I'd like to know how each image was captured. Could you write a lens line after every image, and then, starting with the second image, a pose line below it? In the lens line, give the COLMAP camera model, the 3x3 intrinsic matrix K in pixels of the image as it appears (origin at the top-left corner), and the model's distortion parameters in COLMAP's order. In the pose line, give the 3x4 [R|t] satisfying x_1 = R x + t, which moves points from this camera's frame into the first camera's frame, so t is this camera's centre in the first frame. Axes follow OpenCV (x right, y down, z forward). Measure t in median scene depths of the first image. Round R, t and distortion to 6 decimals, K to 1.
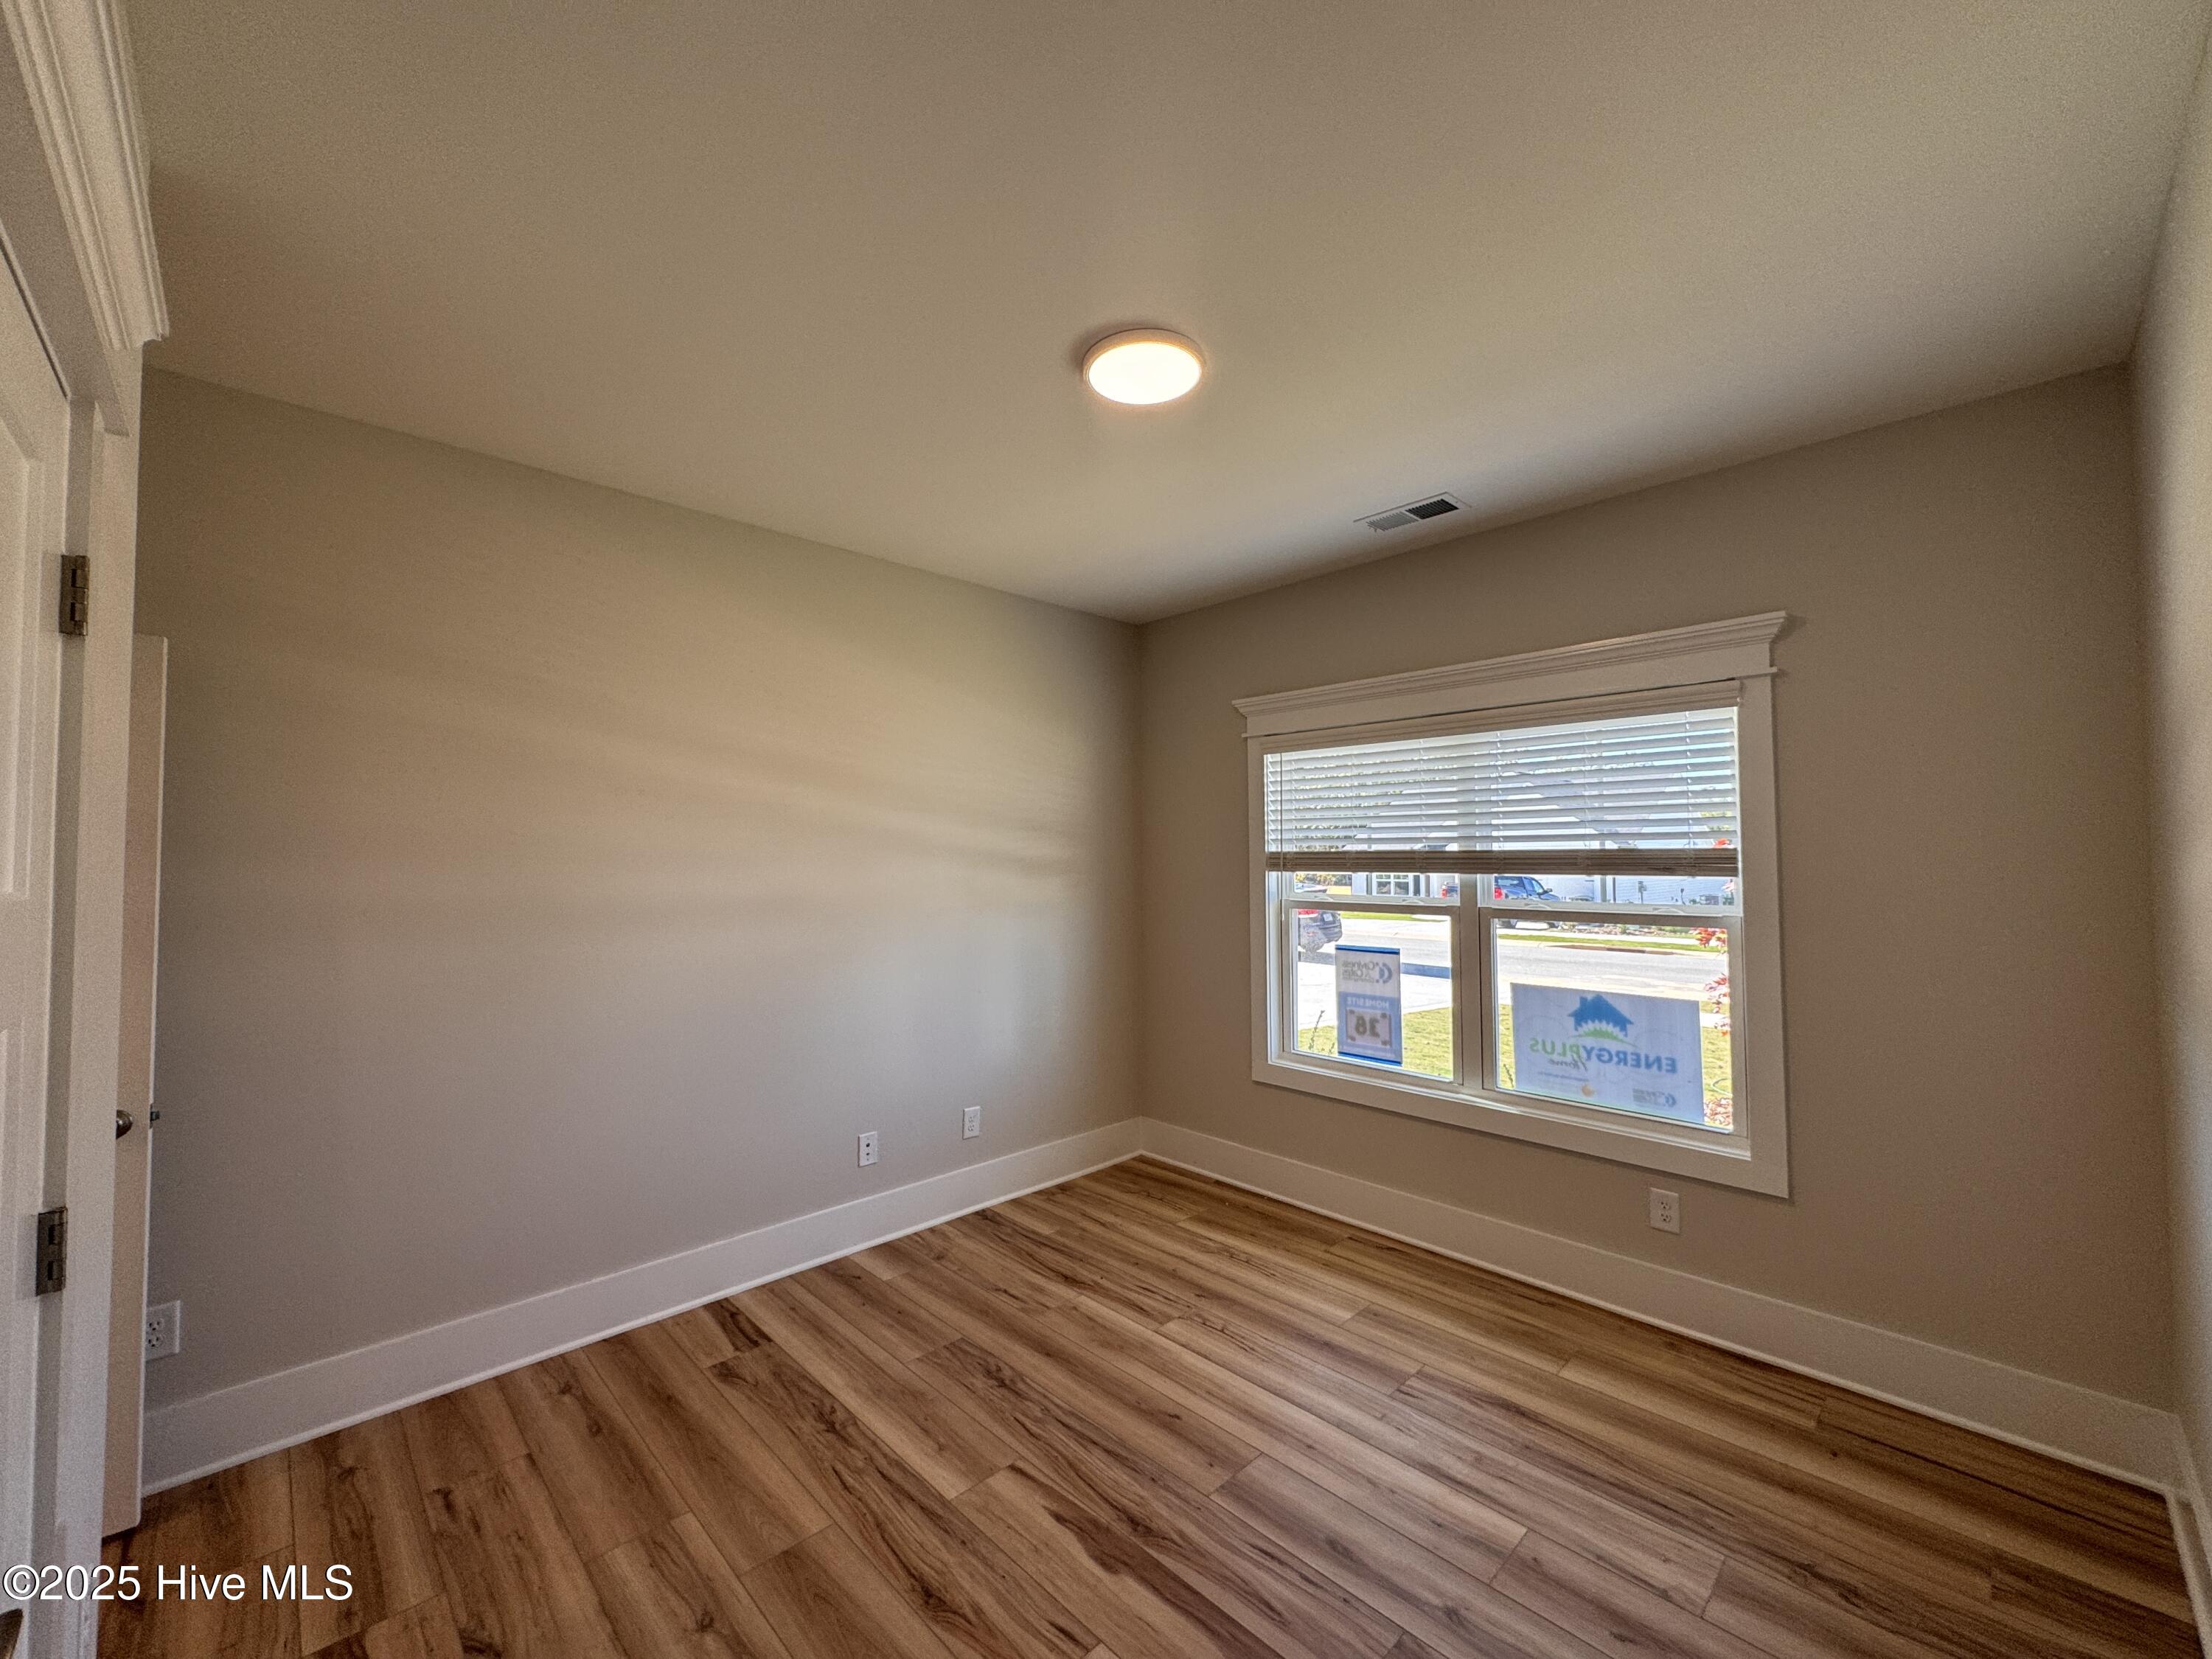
lens RADIAL K [[881.4, 0, 1103.9], [0, 881.4, 826.7], [0, 0, 1]] dist [-0.002233, 0.000107]
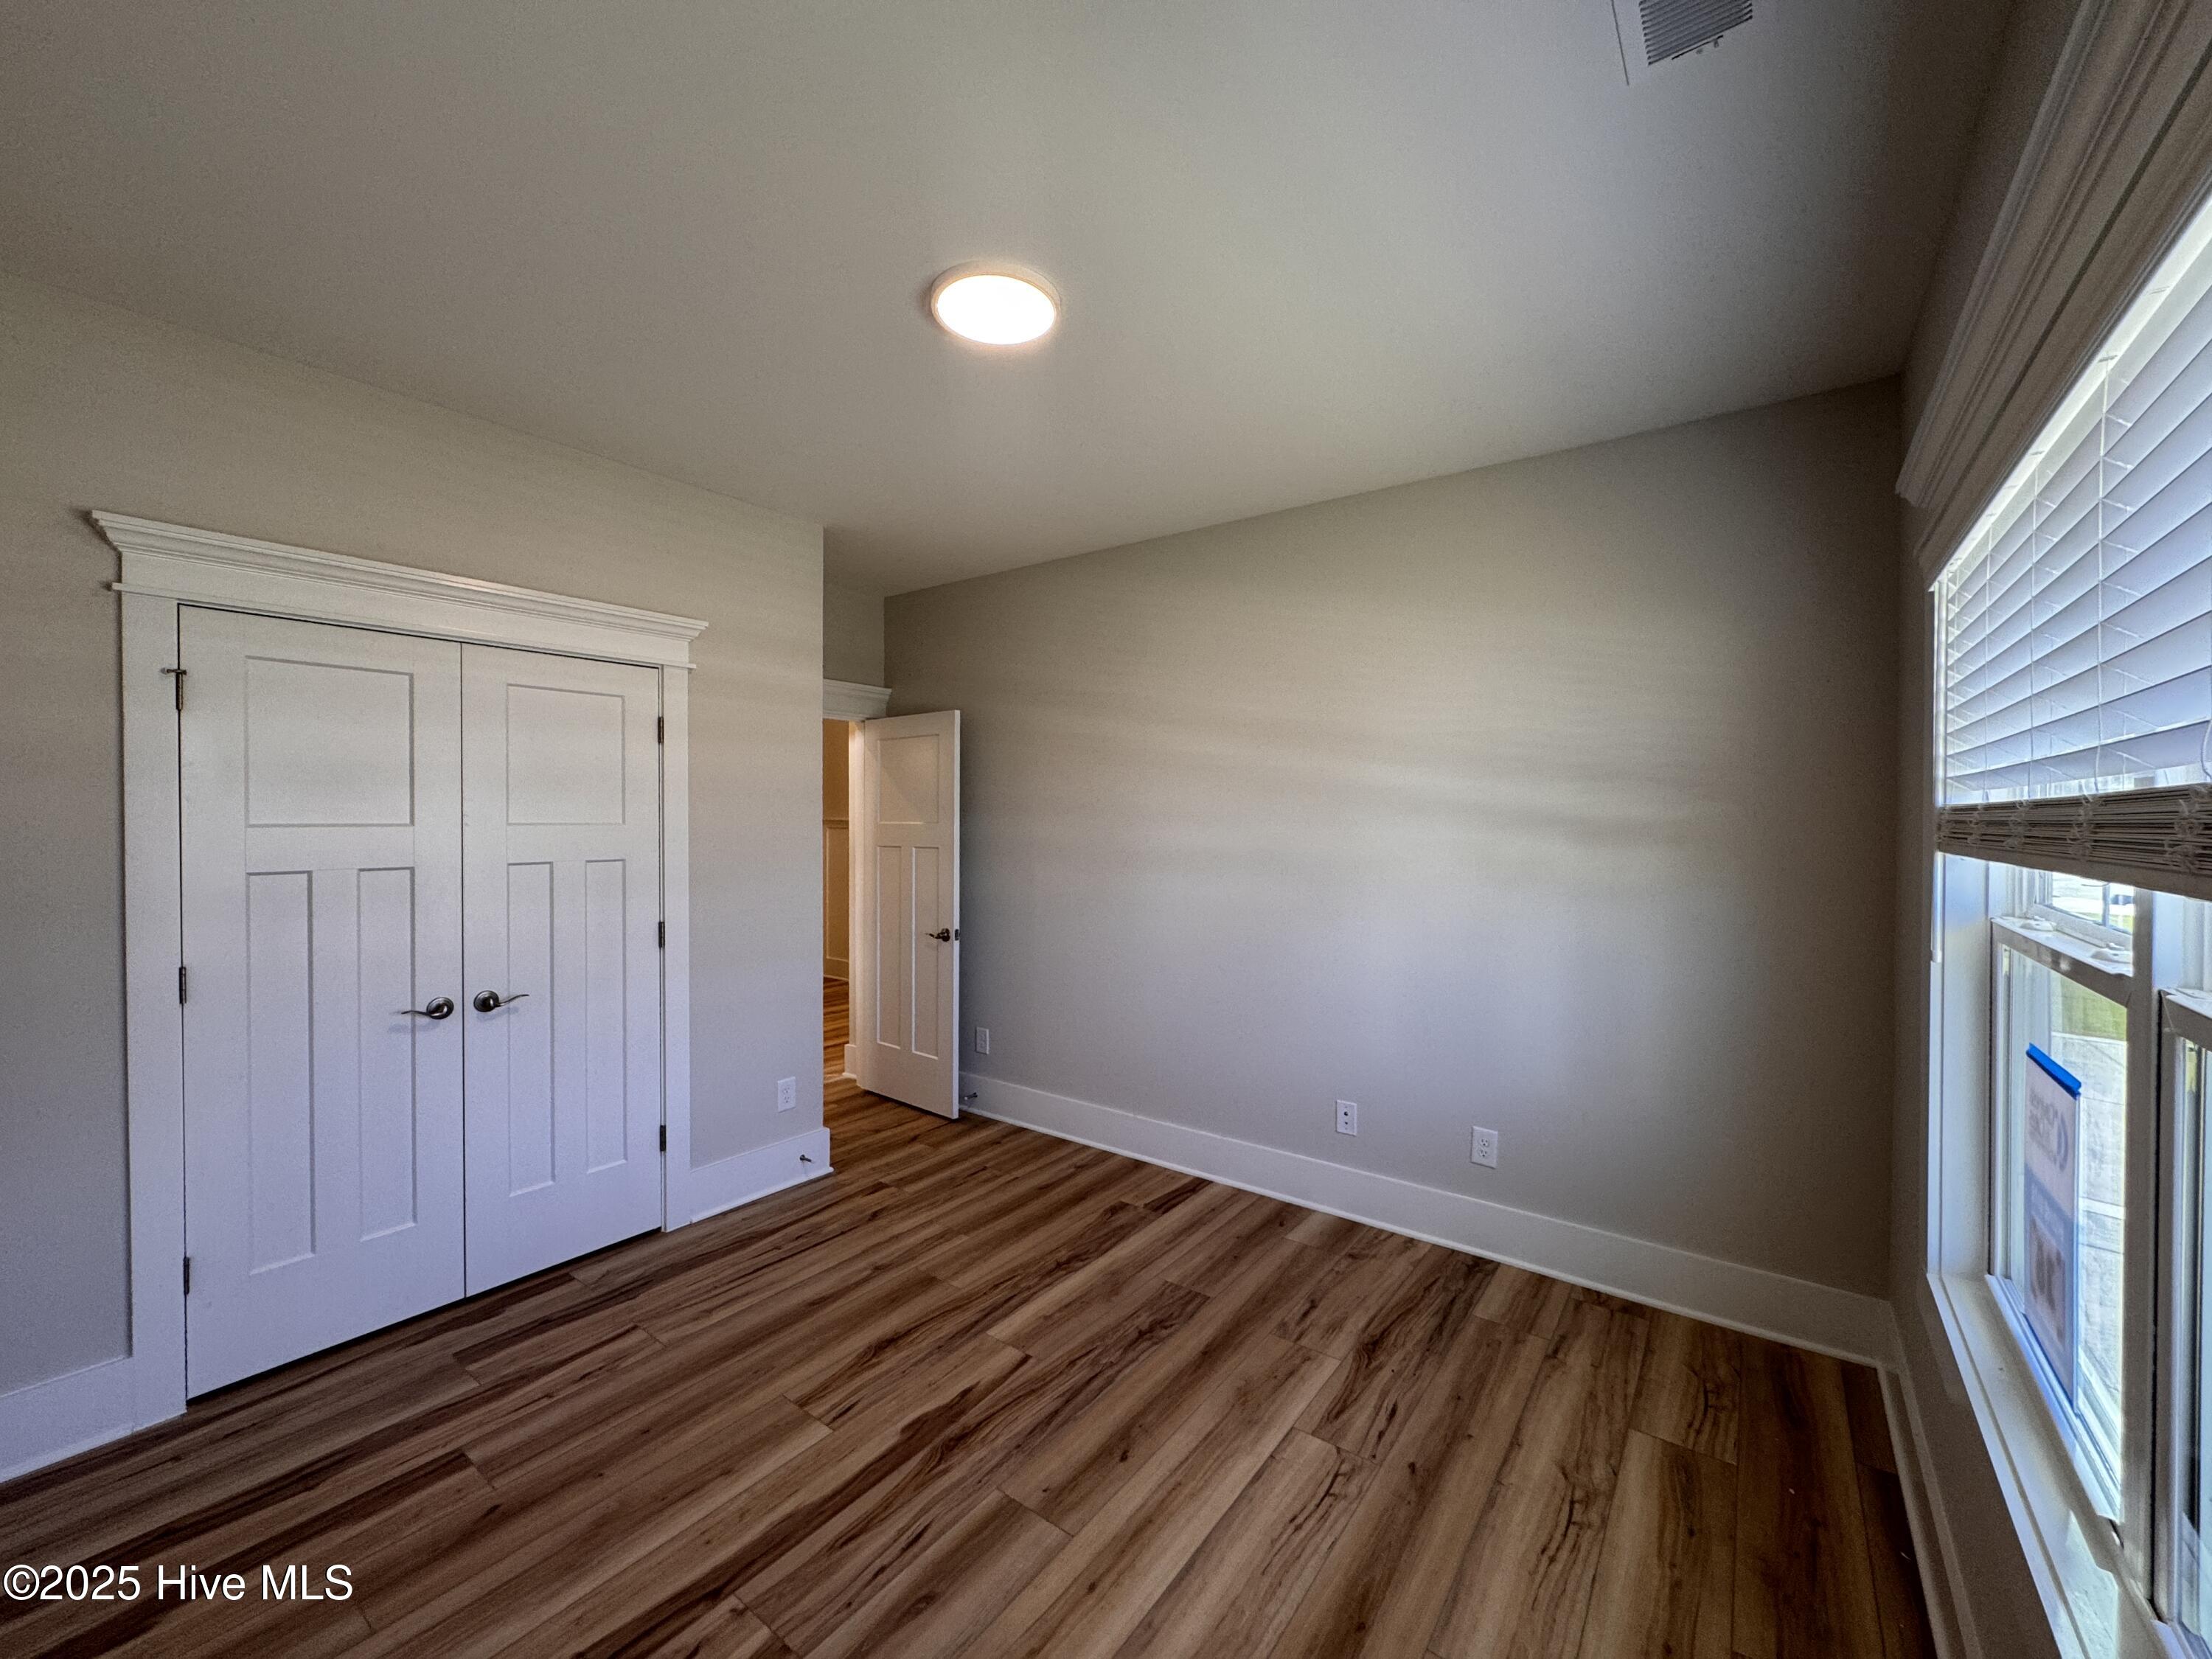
lens RADIAL K [[881.4, 0, 1103.9], [0, 881.4, 826.7], [0, 0, 1]] dist [-0.002233, 0.000107]
pose [[0.164110, 0.015306, -0.986323, 0.810136], [0.027515, 0.999420, 0.020087, 0.025635], [0.986058, -0.030435, 0.163593, 0.749530]]
